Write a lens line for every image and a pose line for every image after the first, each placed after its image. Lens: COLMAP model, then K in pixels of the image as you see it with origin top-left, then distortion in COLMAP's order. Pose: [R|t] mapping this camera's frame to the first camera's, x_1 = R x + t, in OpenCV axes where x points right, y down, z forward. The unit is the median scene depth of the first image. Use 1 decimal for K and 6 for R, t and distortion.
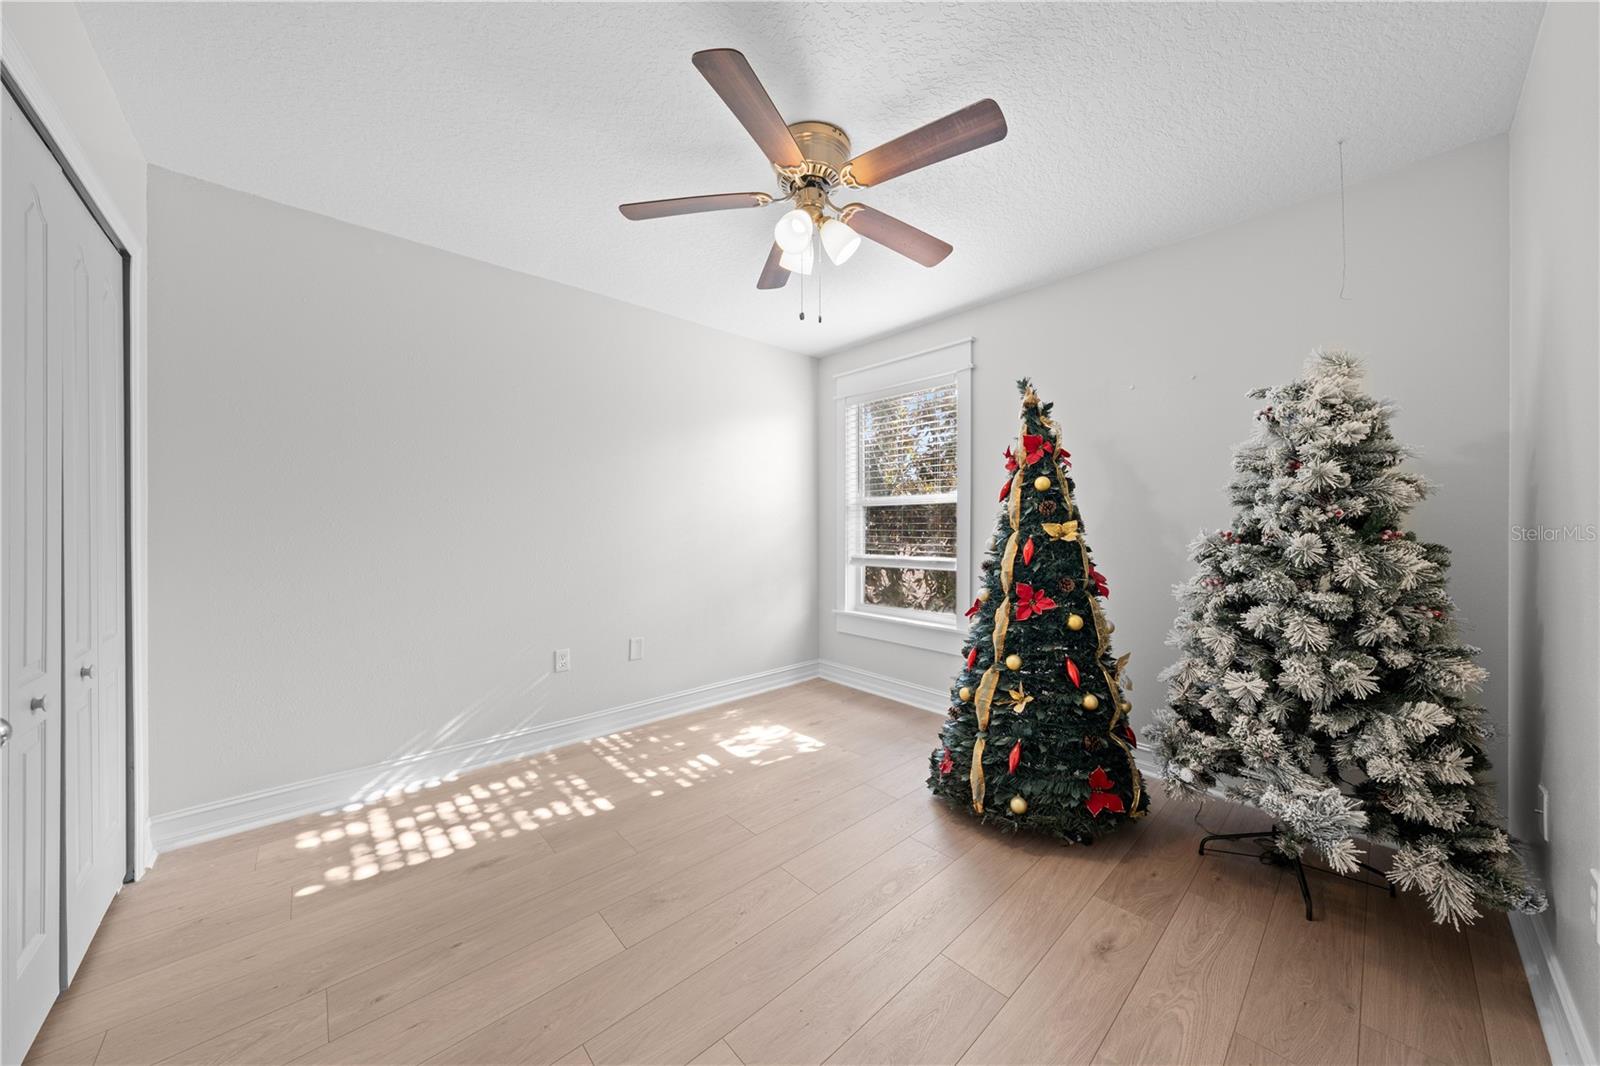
lens RADIAL K [[541.1, 0, 799.8], [0, 541.1, 526.7], [0, 0, 1]] dist [-0.004481, 0.000535]
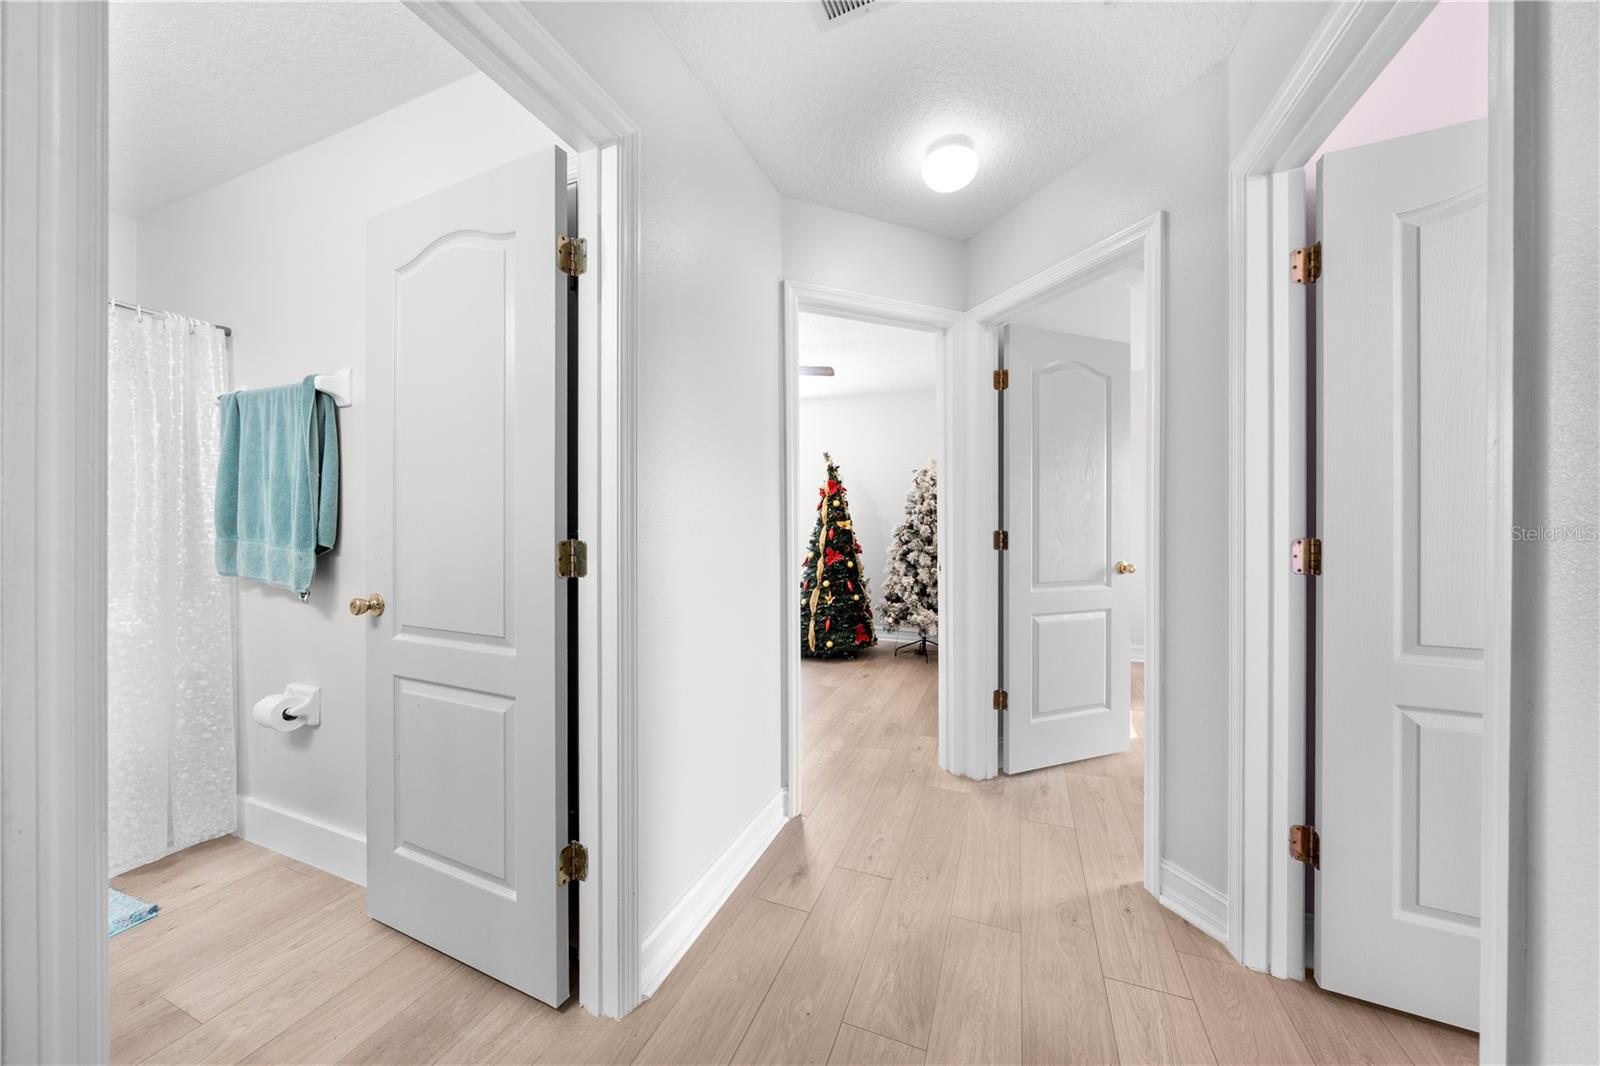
lens RADIAL K [[541.1, 0, 800.5], [0, 541.1, 524.1], [0, 0, 1]] dist [-0.004481, 0.000535]
pose [[0.898773, -0.001927, 0.438410, -0.706857], [0.000268, 0.999993, 0.003845, -0.004229], [-0.438414, -0.003338, 0.898767, -0.999695]]
